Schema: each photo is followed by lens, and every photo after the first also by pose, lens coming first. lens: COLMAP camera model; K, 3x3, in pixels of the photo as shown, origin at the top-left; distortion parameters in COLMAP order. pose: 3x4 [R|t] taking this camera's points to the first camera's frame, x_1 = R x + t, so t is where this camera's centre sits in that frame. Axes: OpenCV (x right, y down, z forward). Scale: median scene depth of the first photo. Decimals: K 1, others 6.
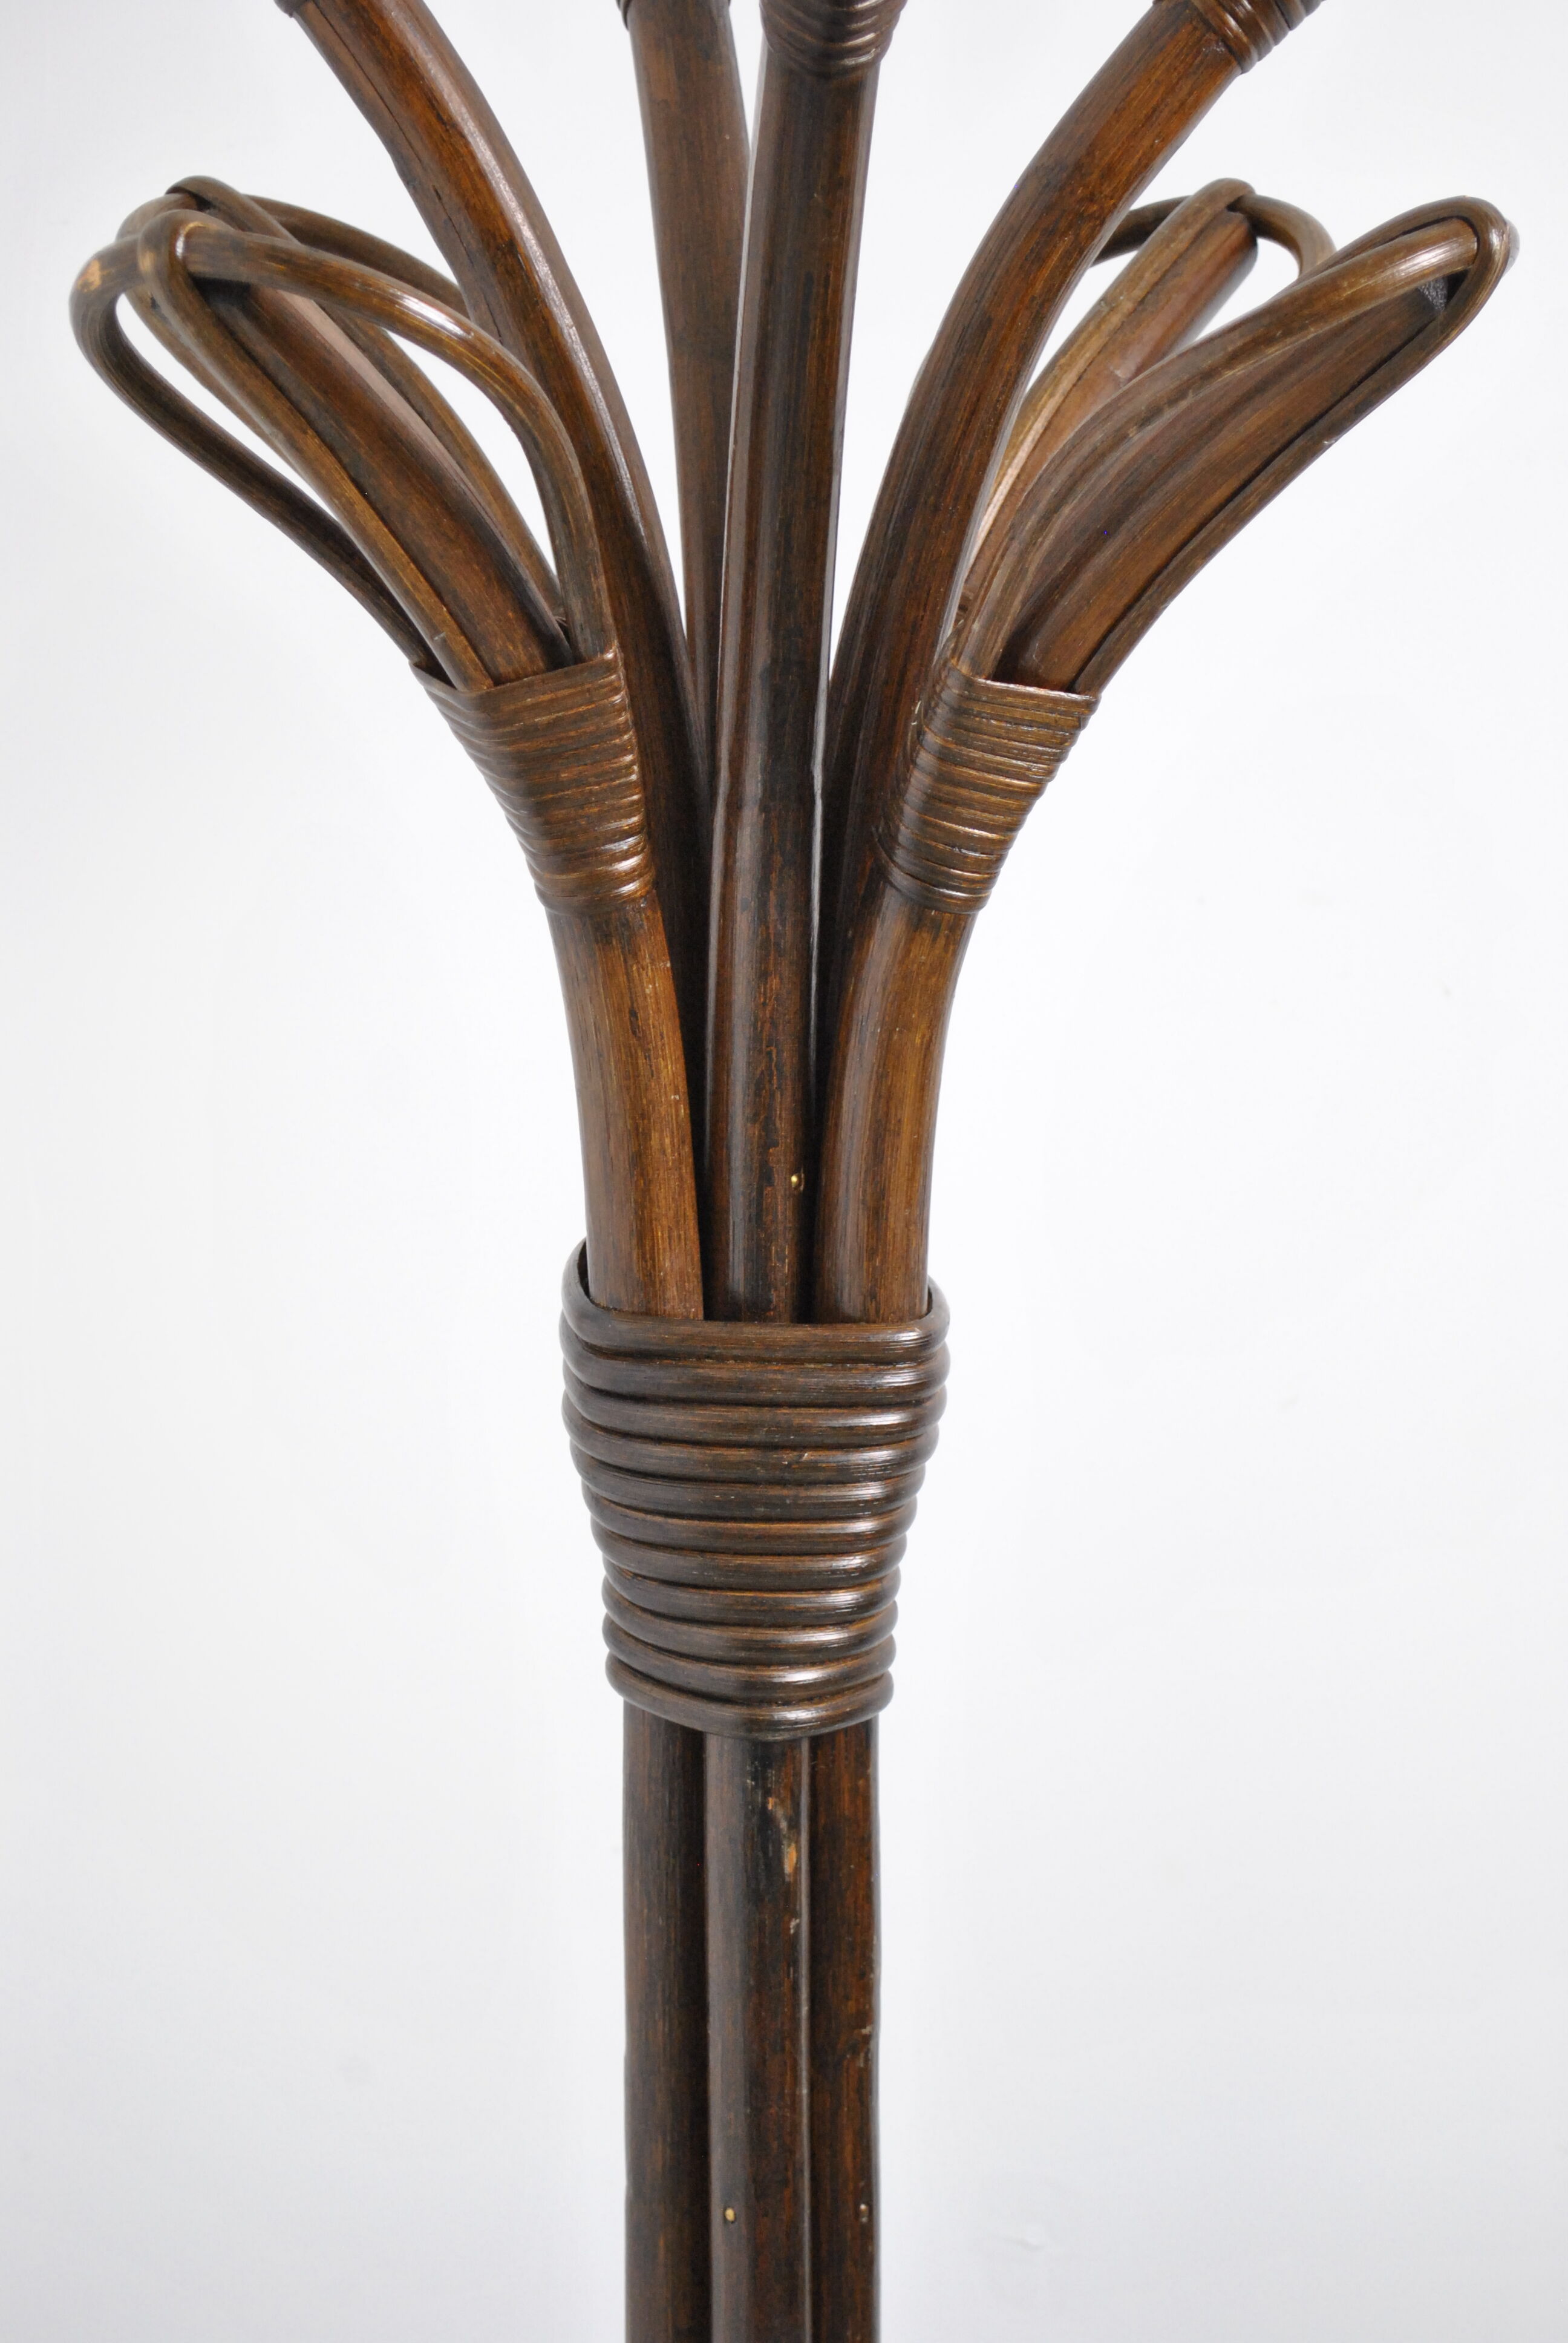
lens RADIAL K [[5197.0, 0, 769.4], [0, 5197.0, 1169.9], [0, 0, 1]] dist [0.034295, 0.034685]
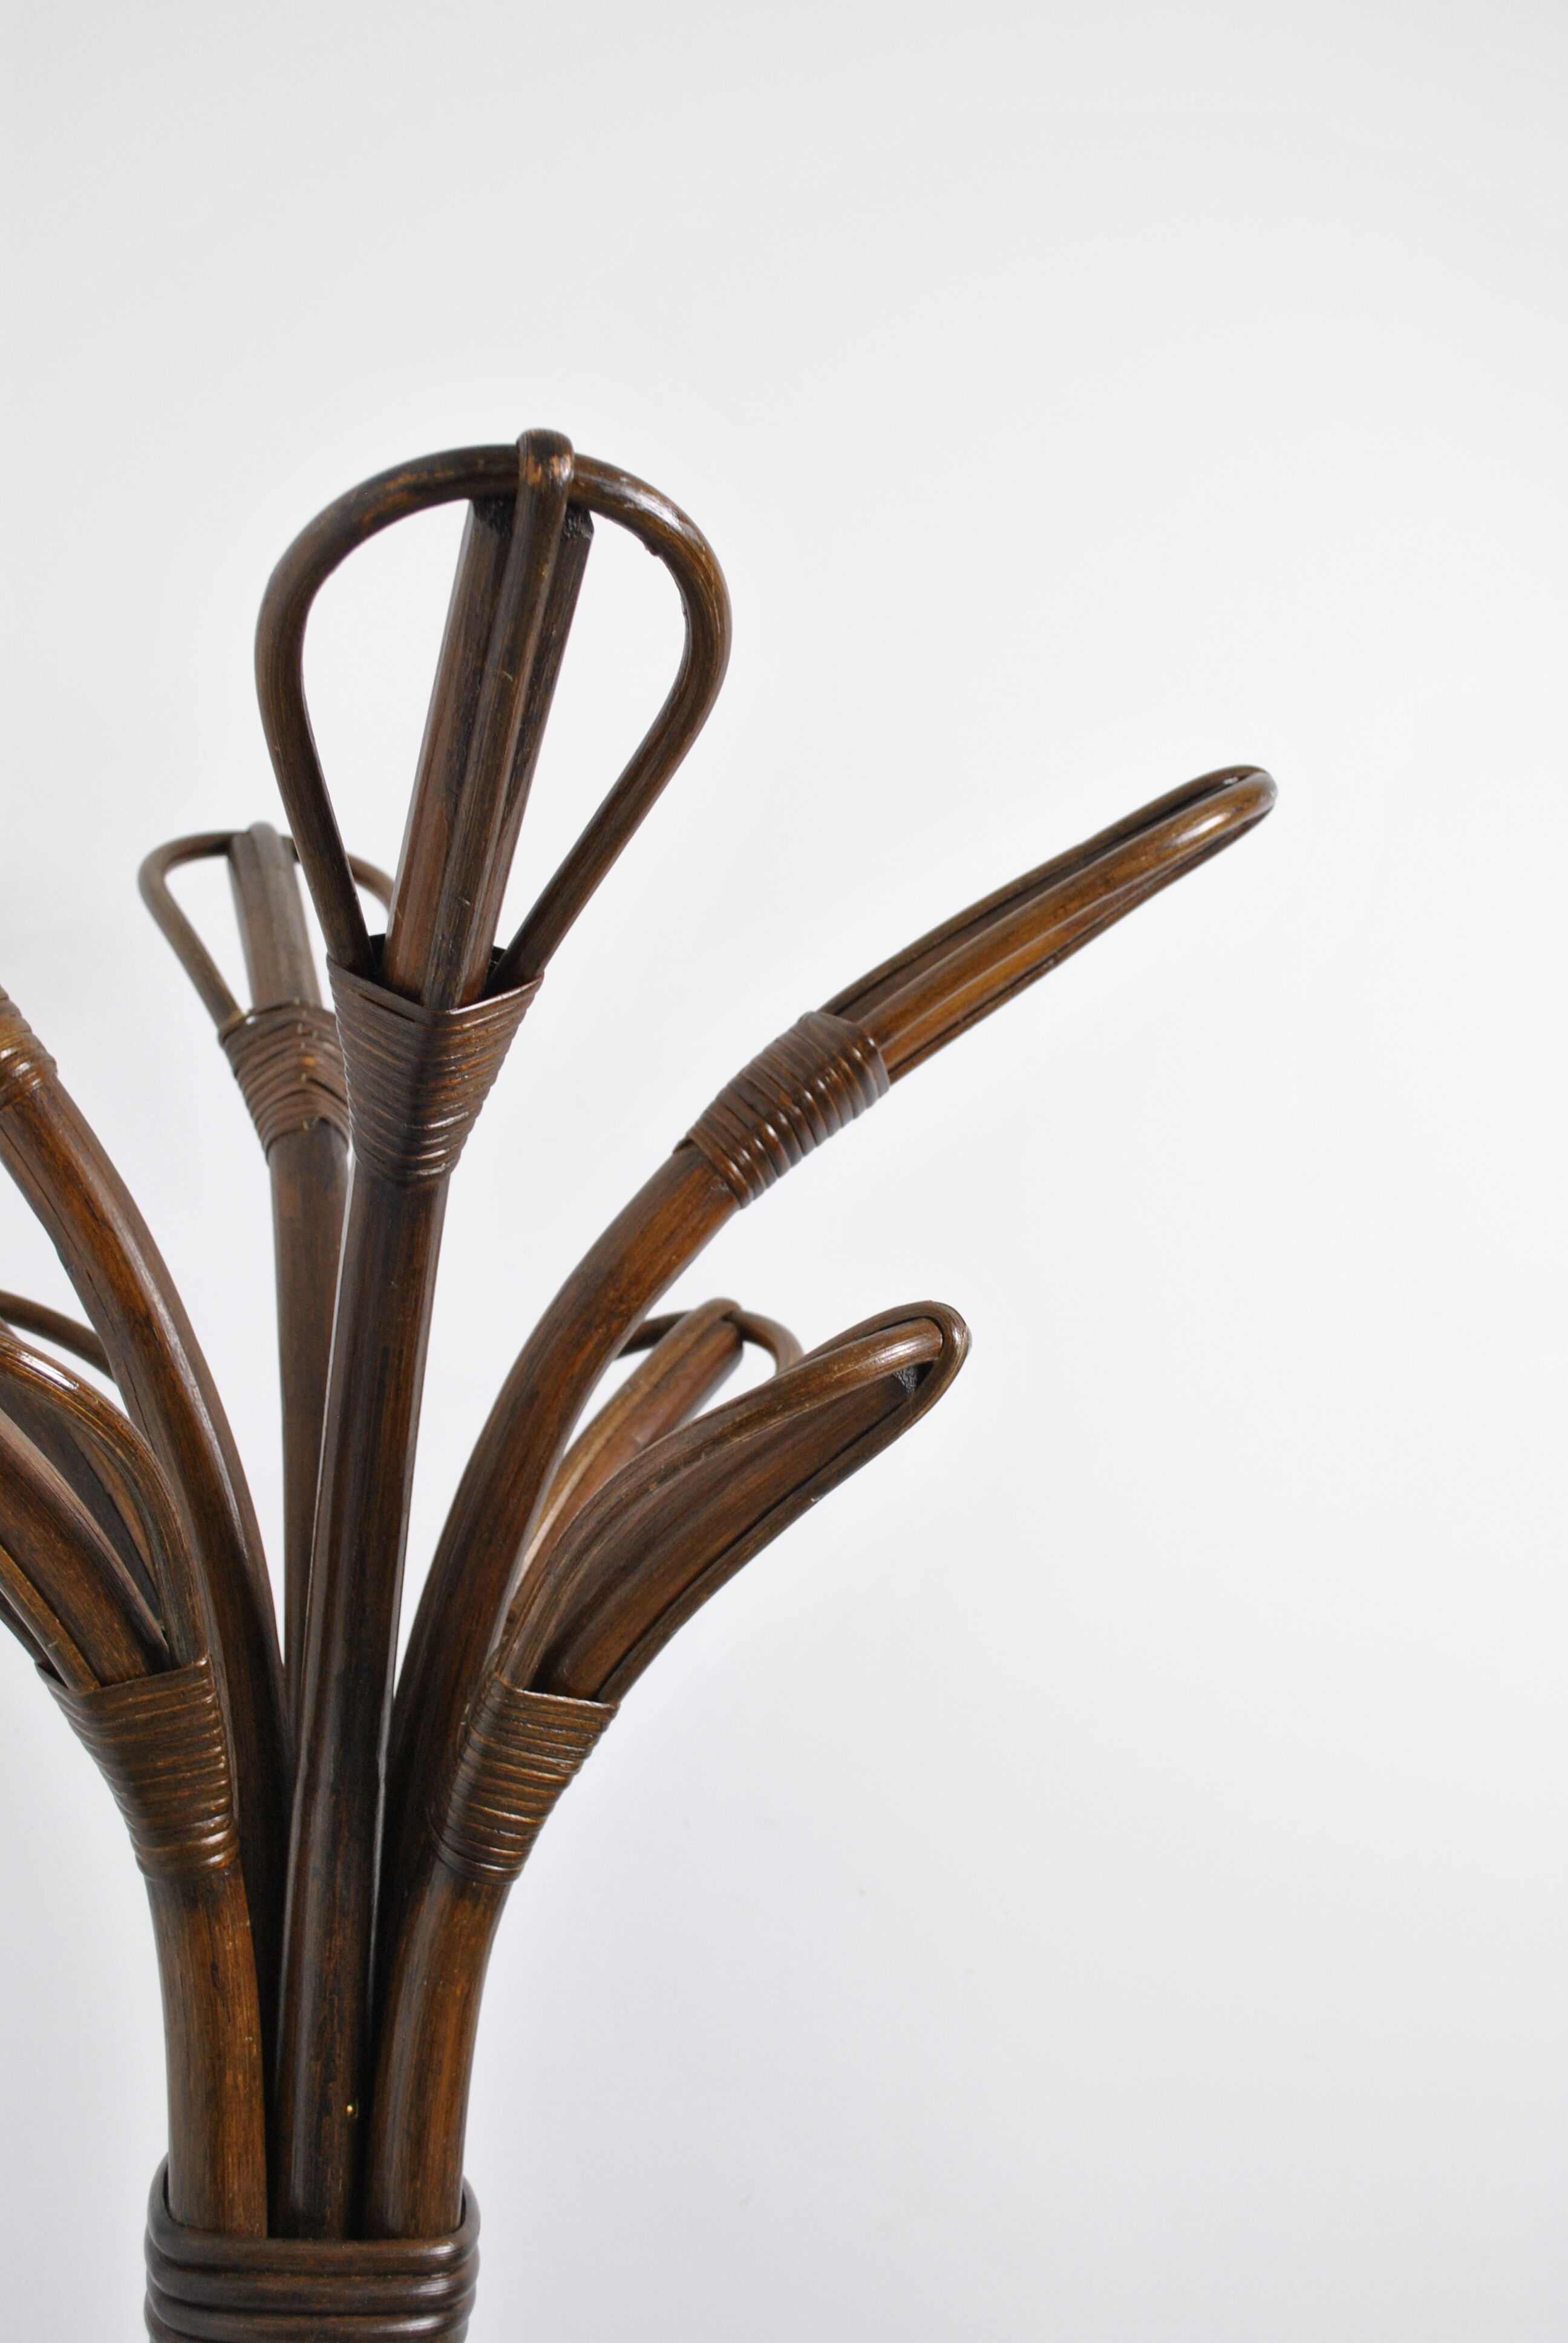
lens RADIAL K [[2682.3, 0, 784.0], [0, 2682.3, 1171.5], [0, 0, 1]] dist [-0.065614, 0.025699]
pose [[0.991731, 0.040772, 0.121685, 0.021030], [-0.008875, 0.967711, -0.251908, -0.054380], [-0.128026, 0.248745, 0.960070, 0.369163]]
